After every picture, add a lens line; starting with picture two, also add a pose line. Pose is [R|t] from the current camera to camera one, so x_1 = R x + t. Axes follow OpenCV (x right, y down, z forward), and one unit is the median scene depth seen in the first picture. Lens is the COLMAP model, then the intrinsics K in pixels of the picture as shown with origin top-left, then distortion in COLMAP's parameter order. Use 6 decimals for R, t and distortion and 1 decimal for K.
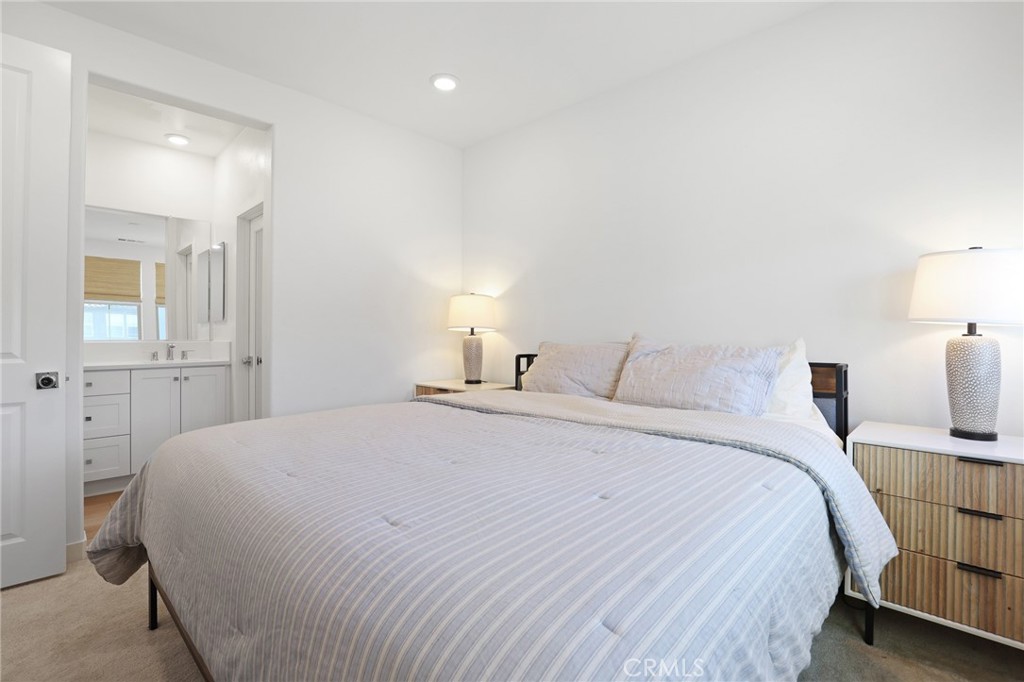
lens RADIAL K [[474.5, 0, 525.4], [0, 474.5, 323.6], [0, 0, 1]] dist [-0.024439, 0.000517]
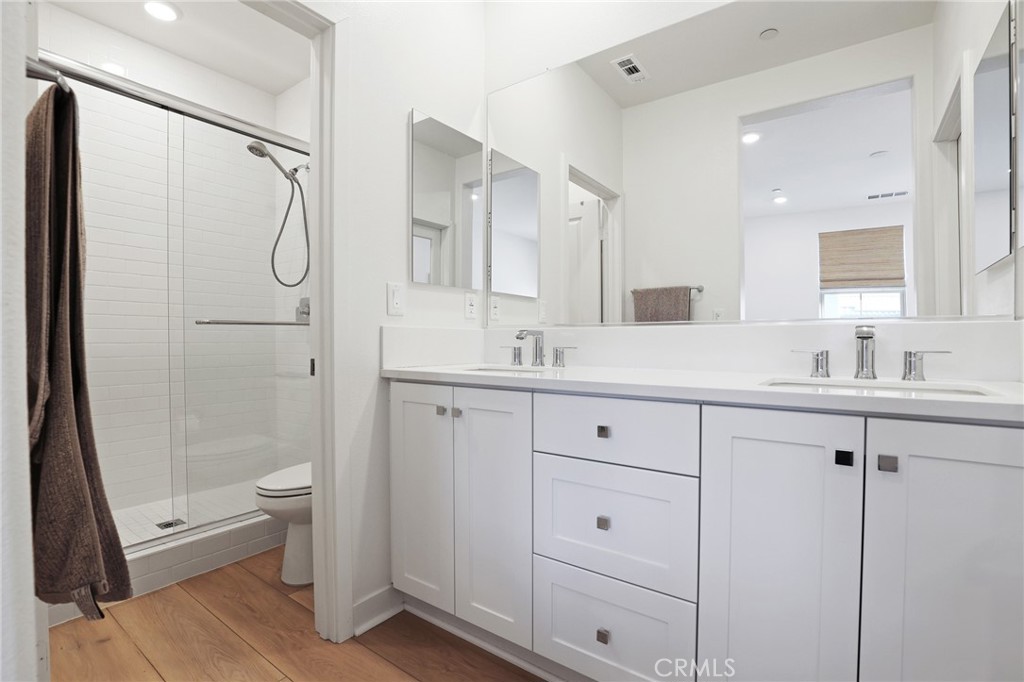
lens RADIAL K [[469.0, 0, 517.7], [0, 469.0, 335.7], [0, 0, 1]] dist [-0.024097, 0.000941]
pose [[0.126108, -0.010986, -0.991956, -0.468535], [0.009967, 0.999902, -0.009807, 0.048338], [0.991966, -0.008650, 0.126205, 0.712696]]
